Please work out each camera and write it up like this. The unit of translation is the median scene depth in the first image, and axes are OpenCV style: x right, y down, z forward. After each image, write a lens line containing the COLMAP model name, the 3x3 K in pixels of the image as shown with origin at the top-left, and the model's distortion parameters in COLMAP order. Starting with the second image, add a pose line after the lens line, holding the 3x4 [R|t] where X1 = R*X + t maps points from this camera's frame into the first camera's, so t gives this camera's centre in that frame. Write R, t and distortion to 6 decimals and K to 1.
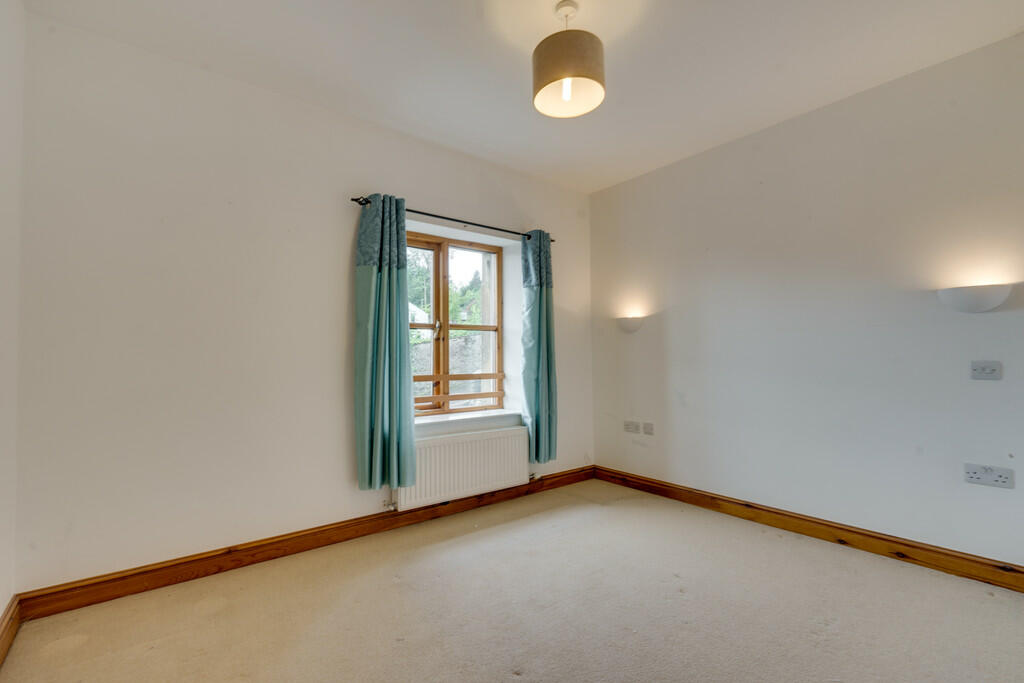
lens RADIAL K [[461.1, 0, 512.0], [0, 461.1, 341.5], [0, 0, 1]] dist [-0.001211, 0.000902]
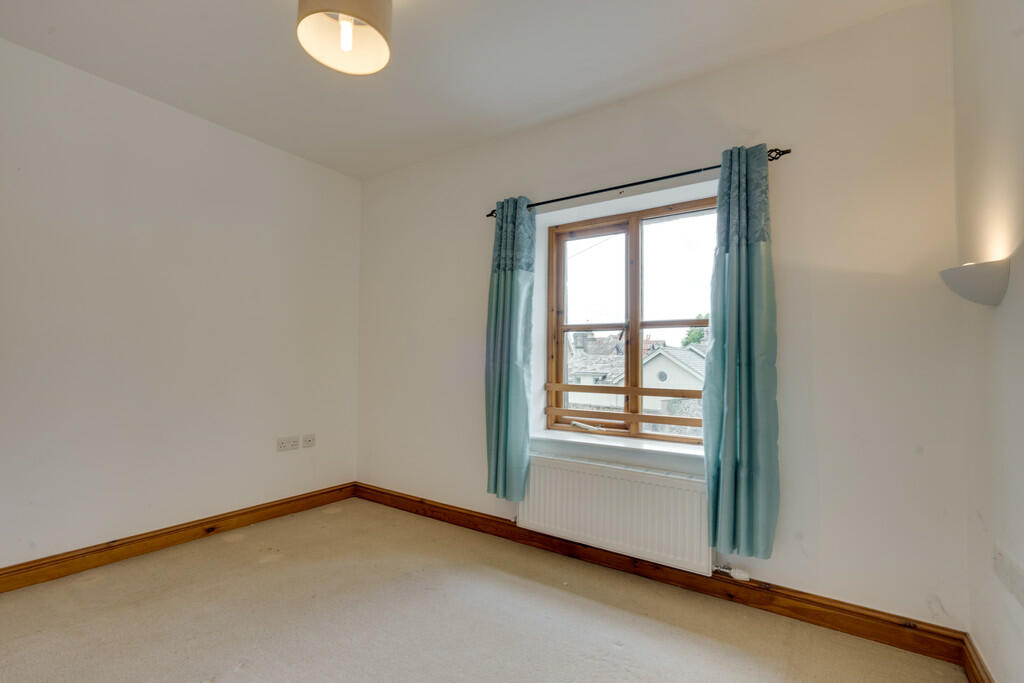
lens RADIAL K [[461.1, 0, 512.0], [0, 461.1, 341.5], [0, 0, 1]] dist [-0.001211, 0.000902]
pose [[0.286950, -0.040960, -0.957069, 0.548287], [0.014156, 0.999158, -0.038517, 0.022224], [0.957841, -0.002495, 0.287289, 0.586785]]
